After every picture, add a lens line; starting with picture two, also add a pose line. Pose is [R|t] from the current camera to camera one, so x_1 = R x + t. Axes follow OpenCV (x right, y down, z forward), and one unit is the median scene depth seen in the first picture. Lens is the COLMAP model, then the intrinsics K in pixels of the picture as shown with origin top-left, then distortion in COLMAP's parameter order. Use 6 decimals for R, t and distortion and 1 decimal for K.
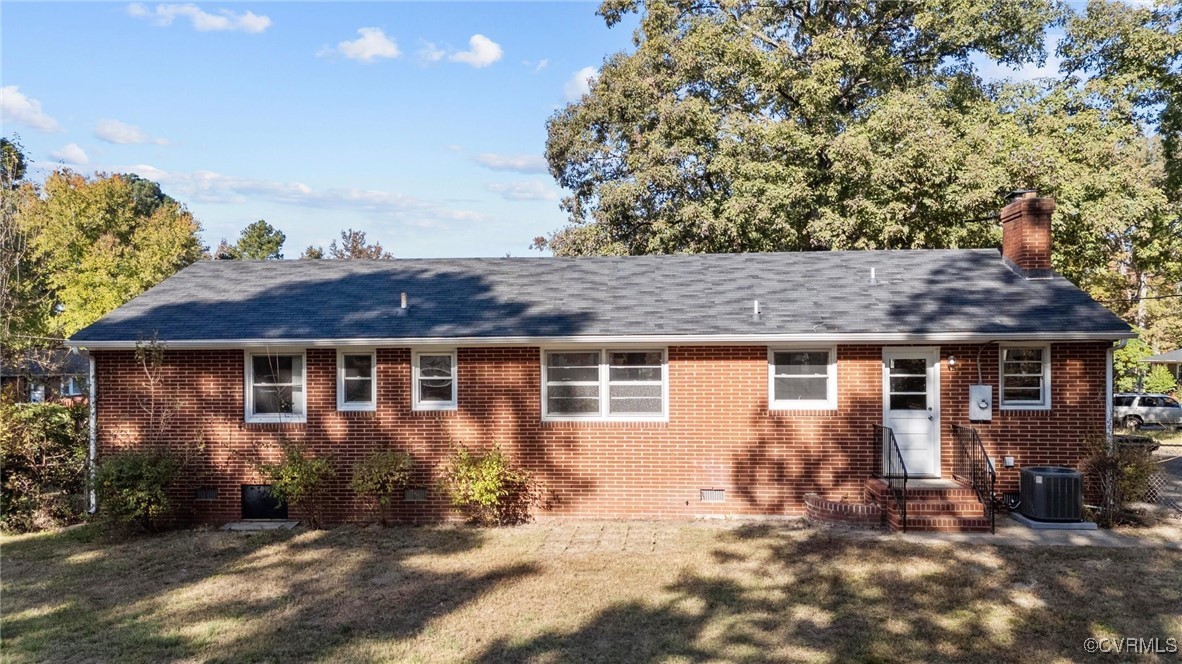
lens RADIAL K [[886.0, 0, 591.0], [0, 886.0, 332.0], [0, 0, 1]] dist [0.055370, 0.000126]
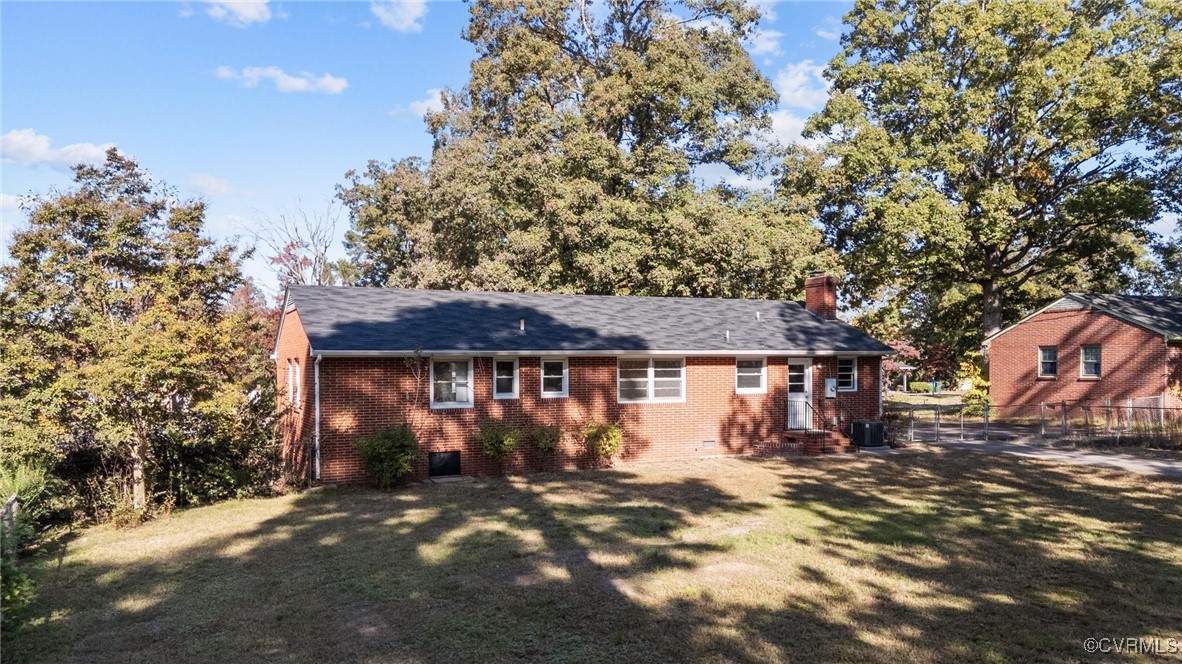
lens RADIAL K [[886.0, 0, 591.0], [0, 886.0, 332.0], [0, 0, 1]] dist [0.055370, 0.000126]
pose [[0.866185, 0.020463, 0.499305, -0.897880], [-0.016889, 0.999789, -0.011677, -0.007978], [-0.499439, 0.001681, 0.866348, -0.350177]]
